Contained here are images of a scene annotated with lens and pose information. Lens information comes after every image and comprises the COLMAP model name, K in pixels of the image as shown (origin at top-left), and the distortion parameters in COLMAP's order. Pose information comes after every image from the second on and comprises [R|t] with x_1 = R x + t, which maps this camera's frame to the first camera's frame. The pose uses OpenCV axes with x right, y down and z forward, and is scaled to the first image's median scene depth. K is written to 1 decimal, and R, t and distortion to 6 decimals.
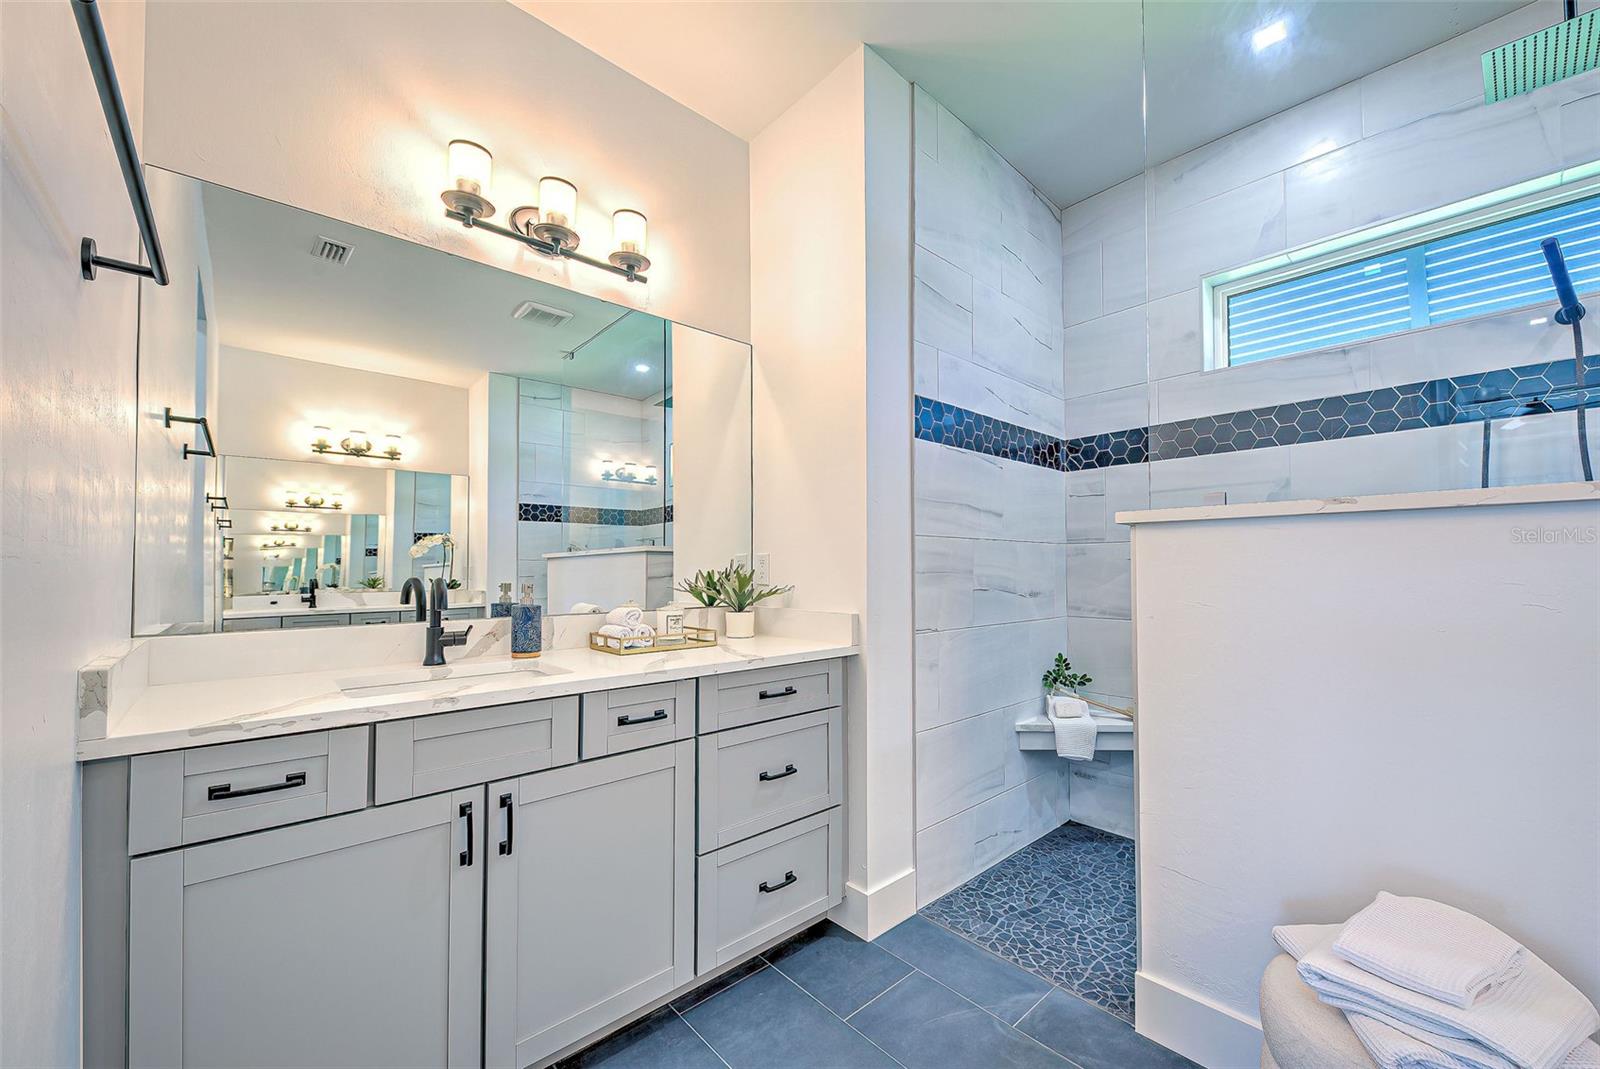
lens RADIAL K [[628.7, 0, 802.2], [0, 628.7, 556.8], [0, 0, 1]] dist [0.000140, -0.000316]
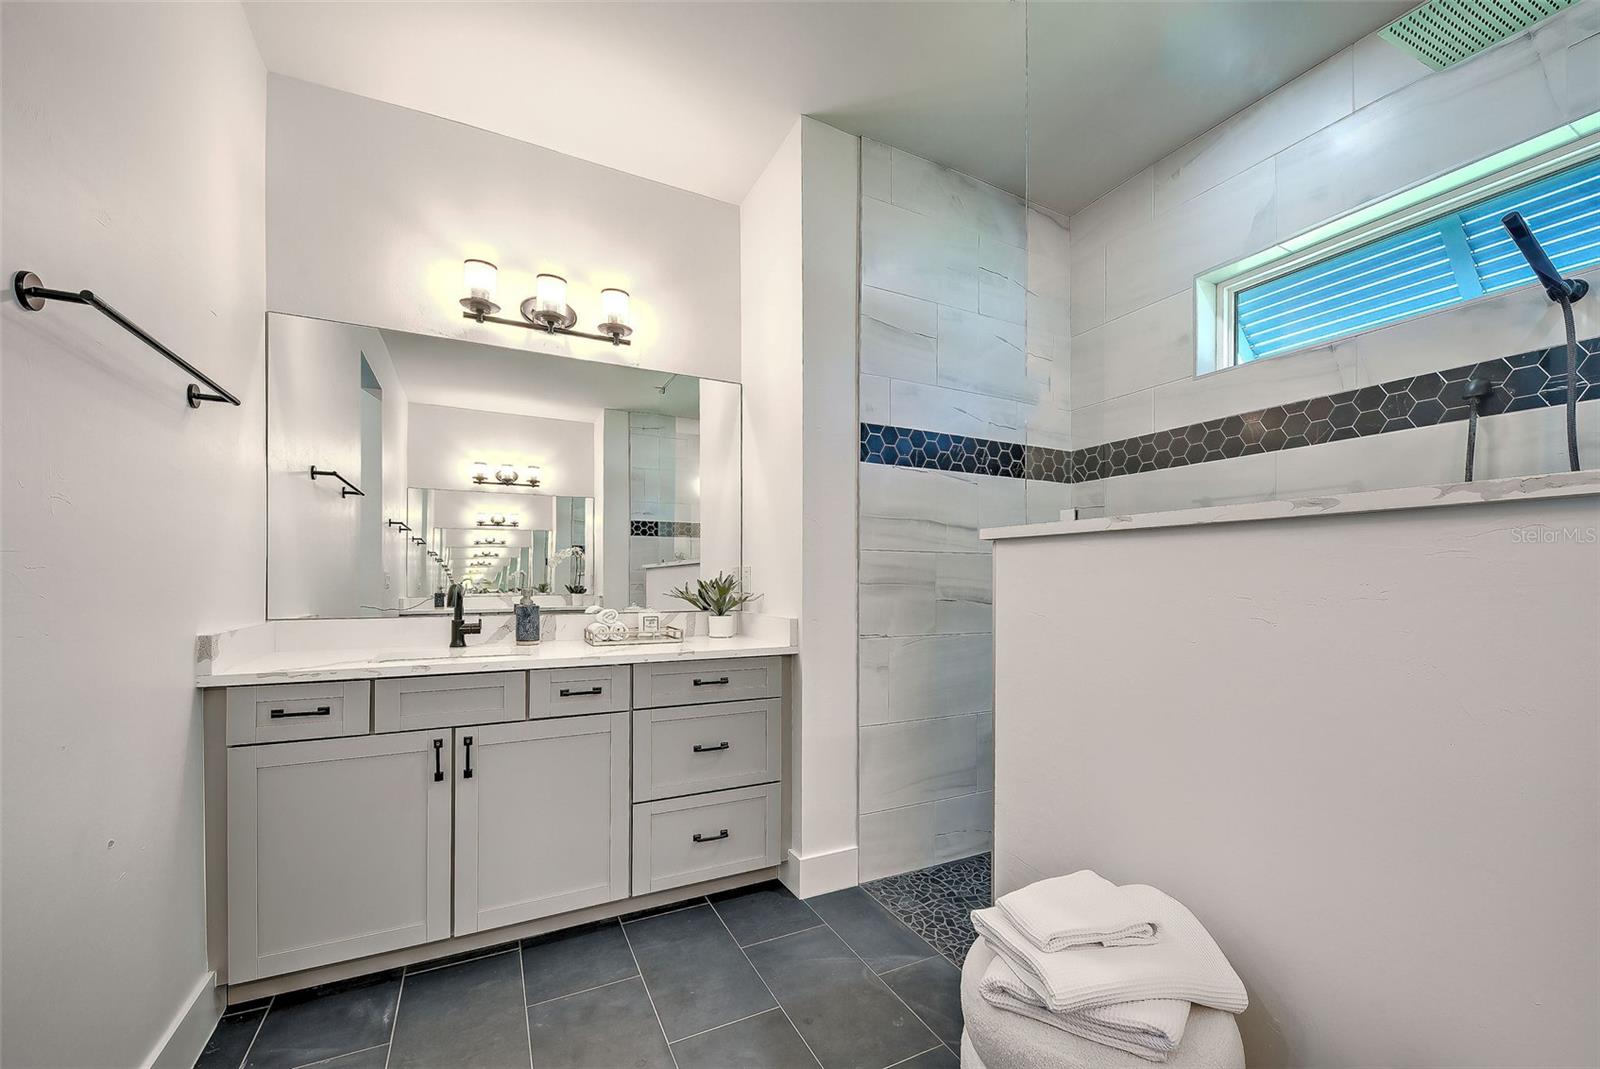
lens RADIAL K [[626.2, 0, 798.7], [0, 626.2, 581.4], [0, 0, 1]] dist [-0.000023, 0.000036]
pose [[0.966937, 0.007857, -0.254895, 0.362658], [-0.001604, 0.999693, 0.024729, -0.005664], [0.255011, -0.023503, 0.966653, -0.101095]]
